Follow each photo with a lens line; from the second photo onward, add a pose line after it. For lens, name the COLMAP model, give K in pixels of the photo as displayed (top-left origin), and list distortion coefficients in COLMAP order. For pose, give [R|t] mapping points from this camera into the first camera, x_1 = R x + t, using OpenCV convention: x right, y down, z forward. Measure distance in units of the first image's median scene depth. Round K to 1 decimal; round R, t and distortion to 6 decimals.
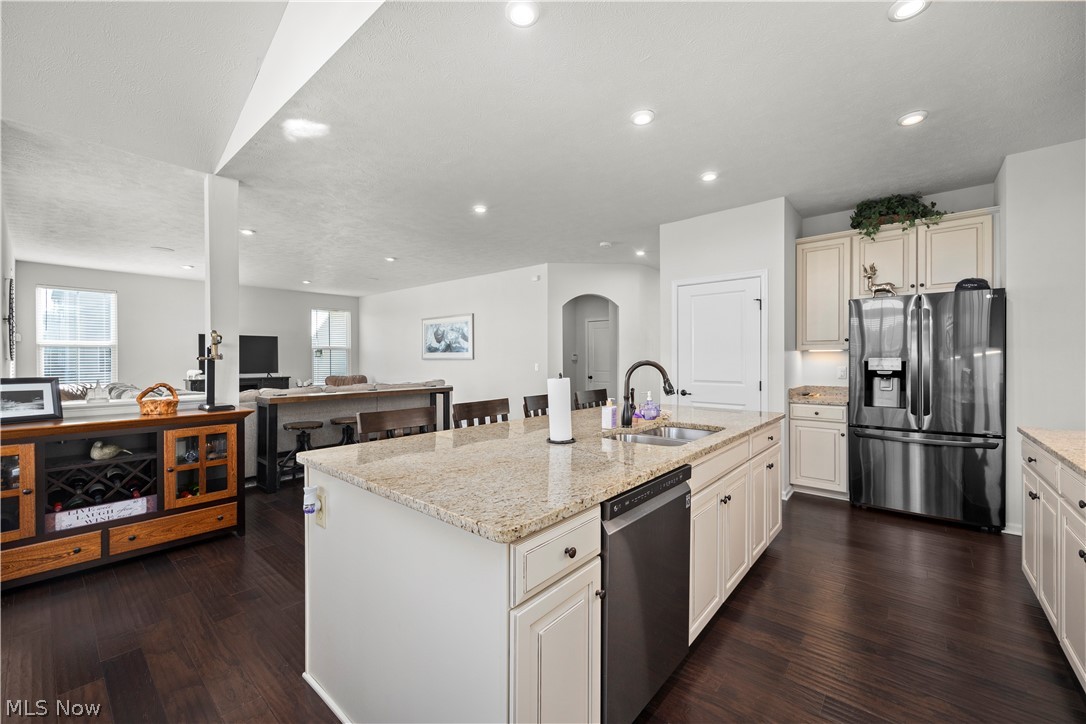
lens RADIAL K [[433.7, 0, 546.3], [0, 433.7, 353.7], [0, 0, 1]] dist [0.017208, 0.000603]
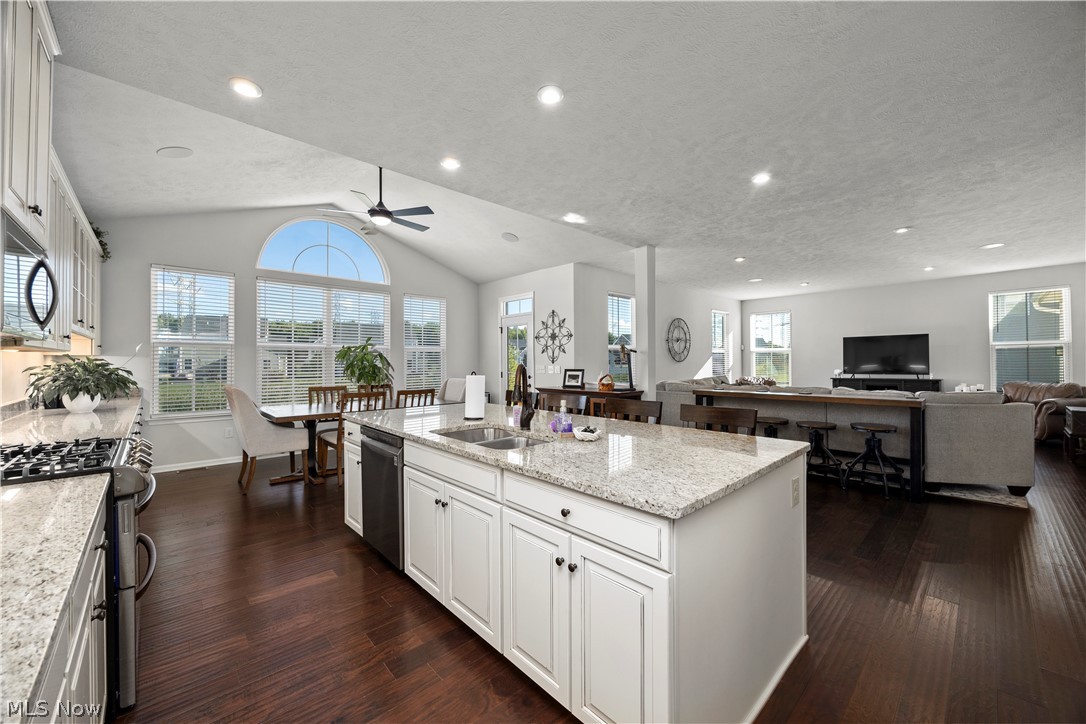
lens RADIAL K [[433.7, 0, 546.1], [0, 433.7, 357.3], [0, 0, 1]] dist [0.017208, 0.000603]
pose [[-0.092130, -0.007488, -0.995719, 0.903411], [0.017844, 0.999799, -0.009170, 0.007701], [0.995587, -0.018613, -0.091977, 0.834728]]
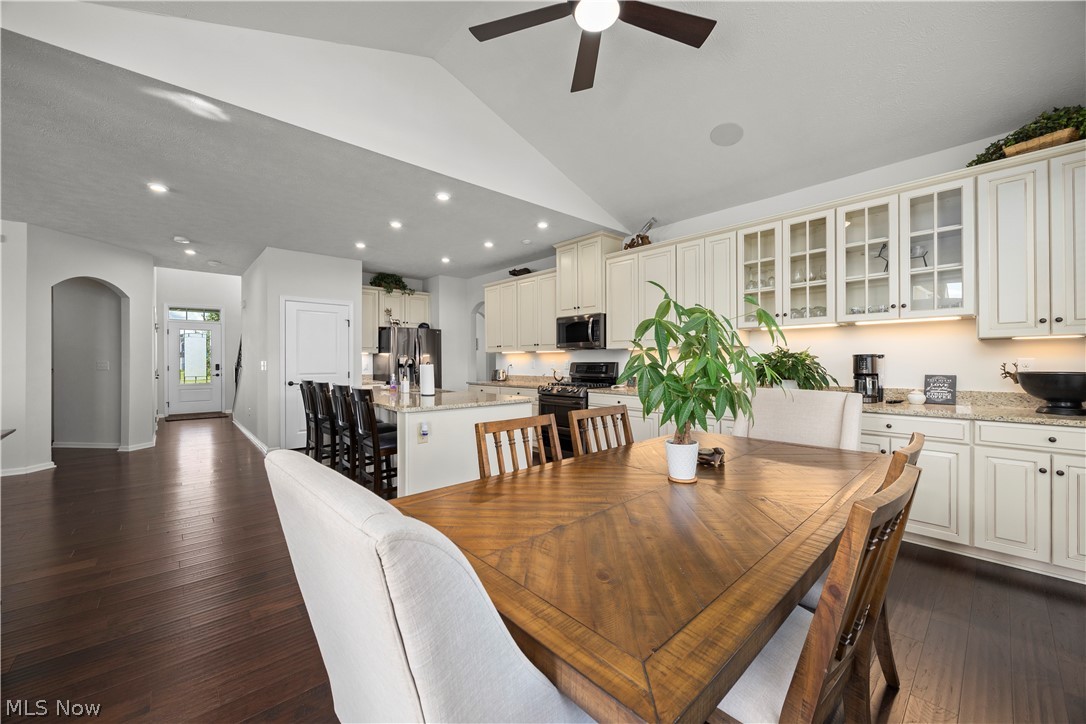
lens RADIAL K [[433.7, 0, 554.3], [0, 433.7, 362.9], [0, 0, 1]] dist [0.017208, 0.000603]
pose [[0.103377, -0.002143, 0.994640, -1.196101], [-0.011521, 0.999928, 0.003352, 0.020191], [-0.994575, -0.011806, 0.103345, 0.100908]]
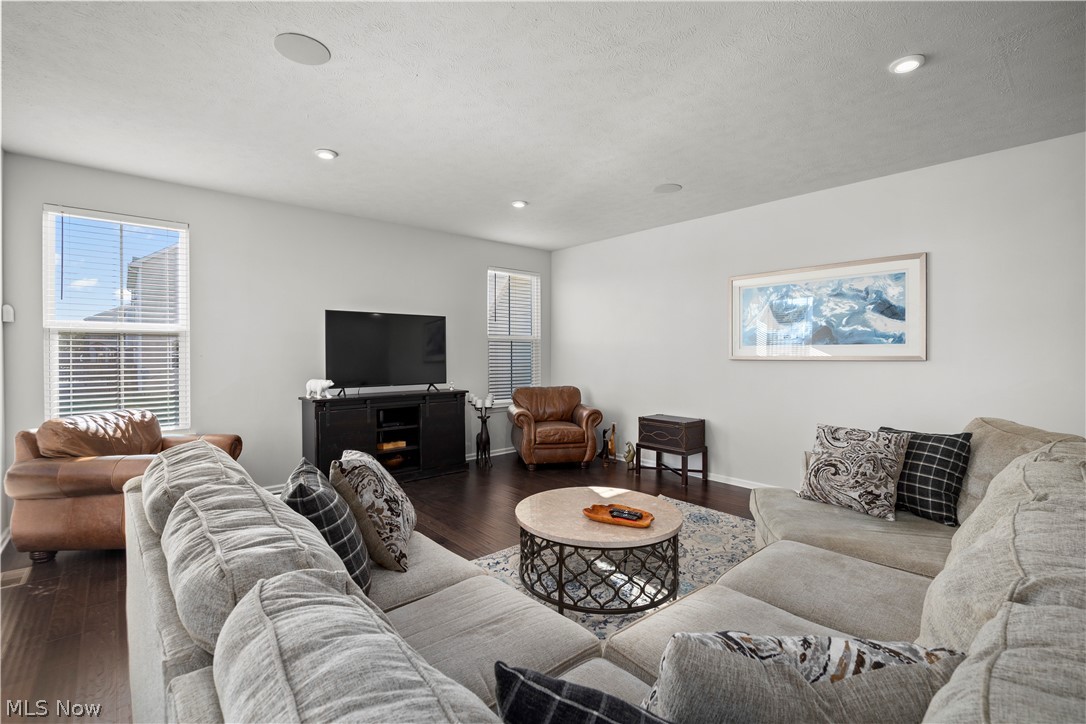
lens RADIAL K [[465.7, 0, 542.1], [0, 465.7, 358.4], [0, 0, 1]] dist [-0.017711, 0.000617]
pose [[0.993331, 0.001139, -0.115295, -1.146887], [0.001144, 0.999805, 0.019737, 0.004007], [0.115295, -0.019737, 0.993135, 1.172402]]
